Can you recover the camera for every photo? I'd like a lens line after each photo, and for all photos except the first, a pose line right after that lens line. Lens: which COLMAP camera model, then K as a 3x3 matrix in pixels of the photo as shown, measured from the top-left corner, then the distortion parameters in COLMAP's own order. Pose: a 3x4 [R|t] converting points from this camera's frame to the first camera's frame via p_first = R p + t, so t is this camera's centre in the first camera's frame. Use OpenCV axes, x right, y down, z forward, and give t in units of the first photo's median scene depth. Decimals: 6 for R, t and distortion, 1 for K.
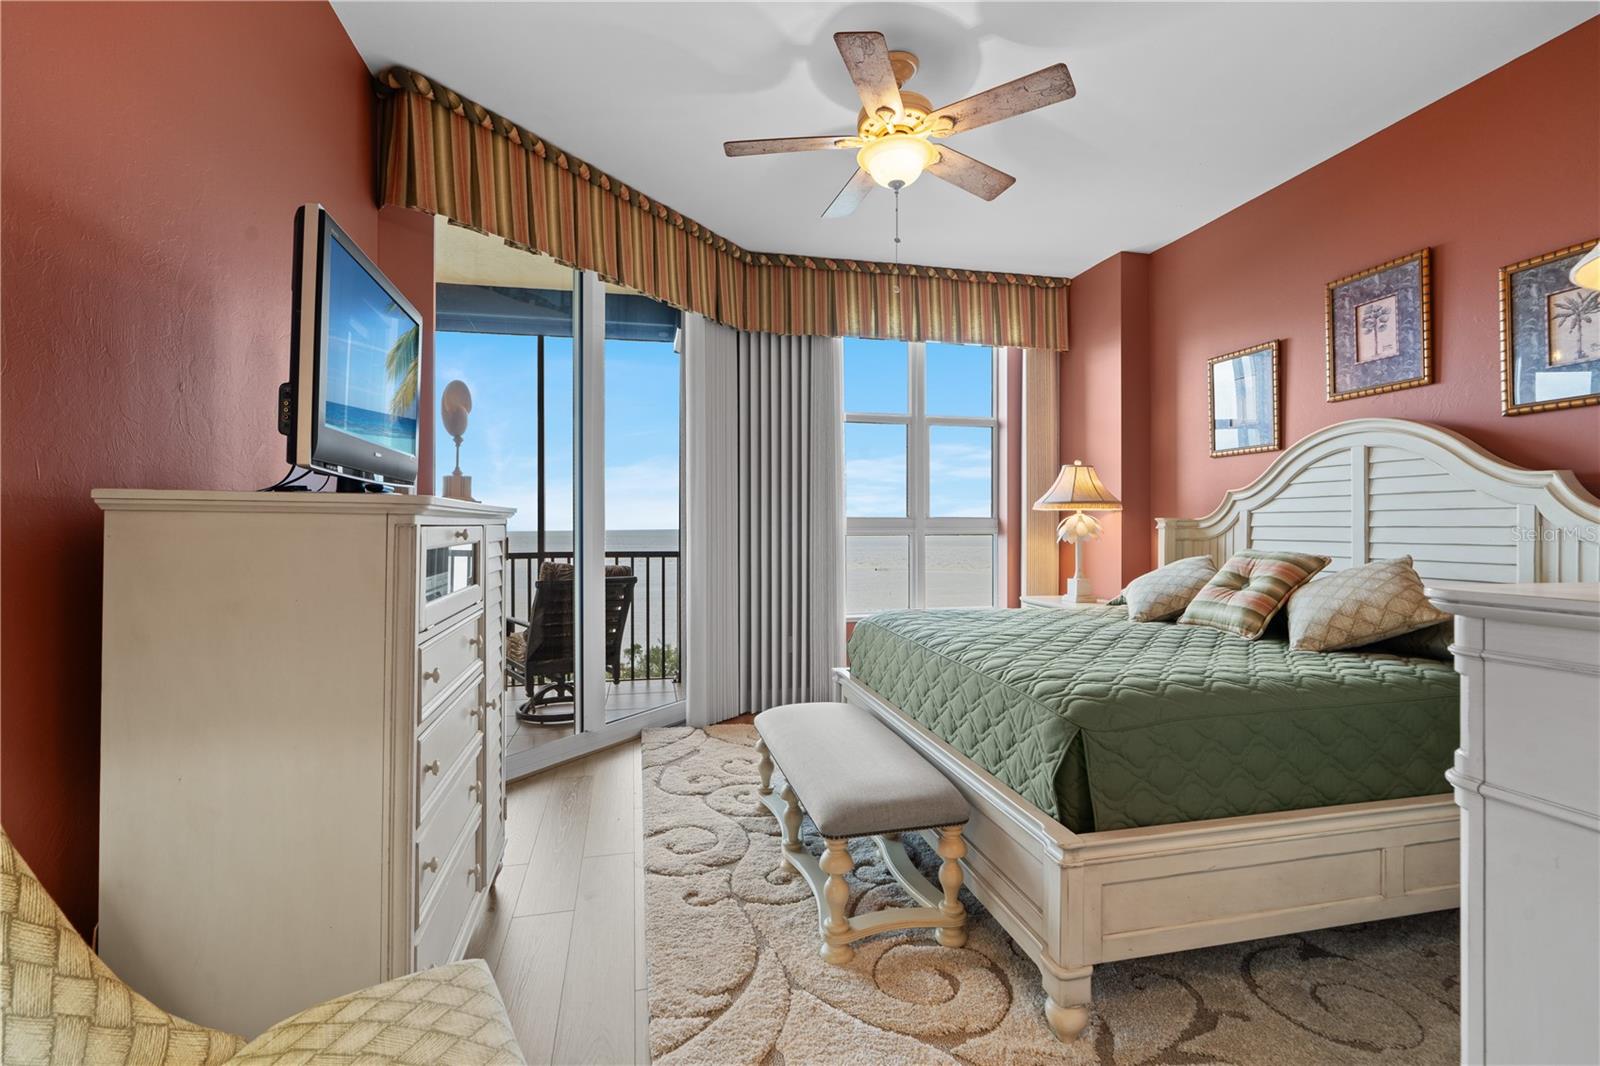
lens RADIAL K [[723.0, 0, 802.9], [0, 723.0, 527.5], [0, 0, 1]] dist [-0.007608, 0.005046]
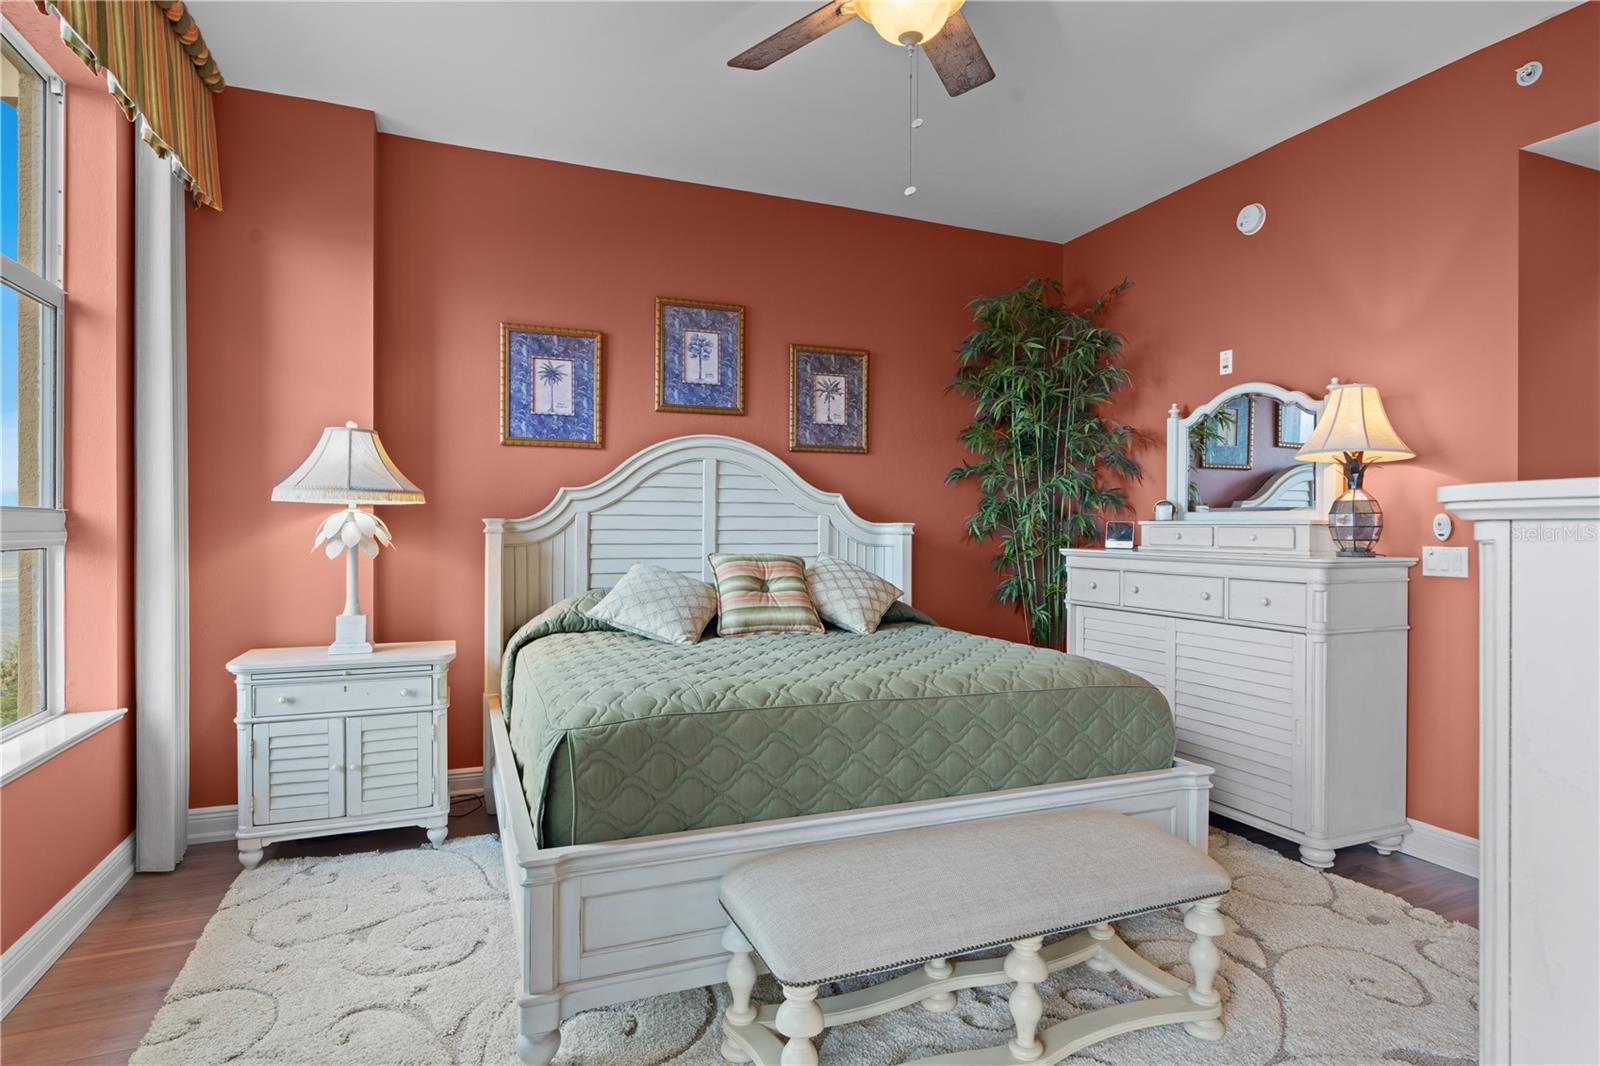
lens RADIAL K [[850.4, 0, 801.1], [0, 850.4, 525.2], [0, 0, 1]] dist [-0.001931, 0.002753]
pose [[-0.159162, -0.002249, 0.987250, -0.562282], [-0.003382, 0.999993, 0.001732, -0.010941], [-0.987247, -0.003063, -0.159168, 1.060377]]
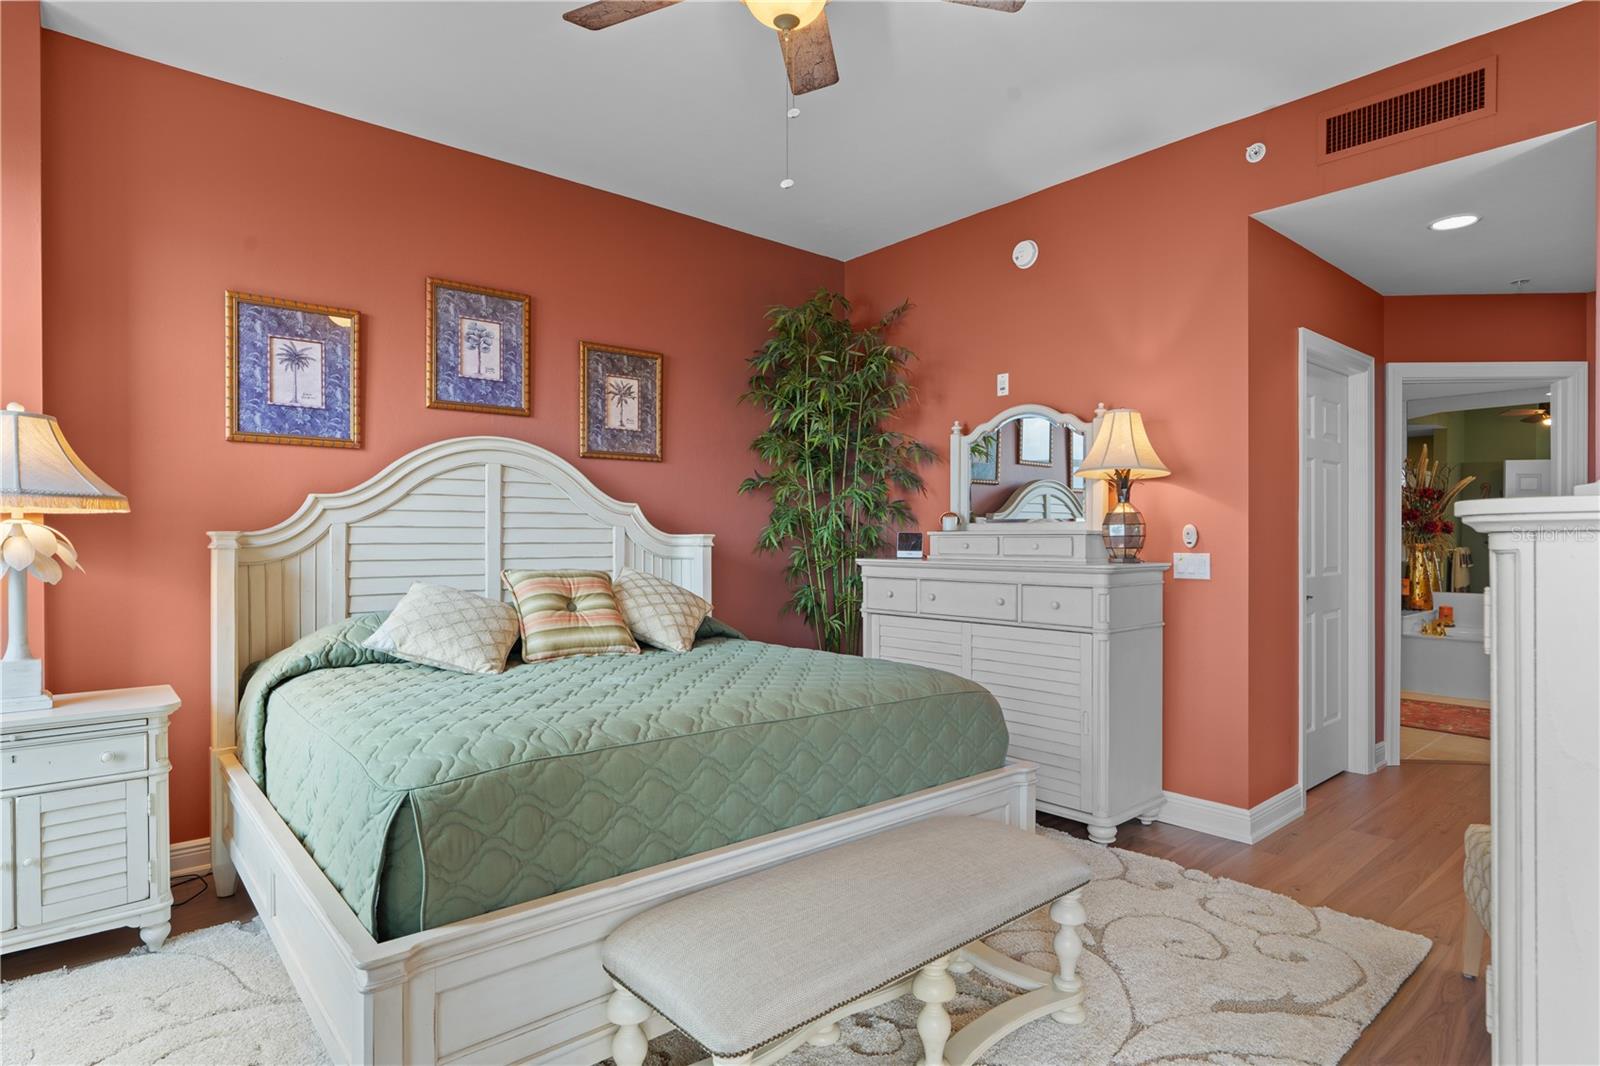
lens RADIAL K [[850.4, 0, 796.8], [0, 850.4, 537.8], [0, 0, 1]] dist [-0.001931, 0.002753]
pose [[-0.461010, -0.002171, 0.887392, -0.475784], [0.001423, 0.999994, 0.003186, -0.011615], [-0.887394, 0.002732, -0.461004, 1.160681]]
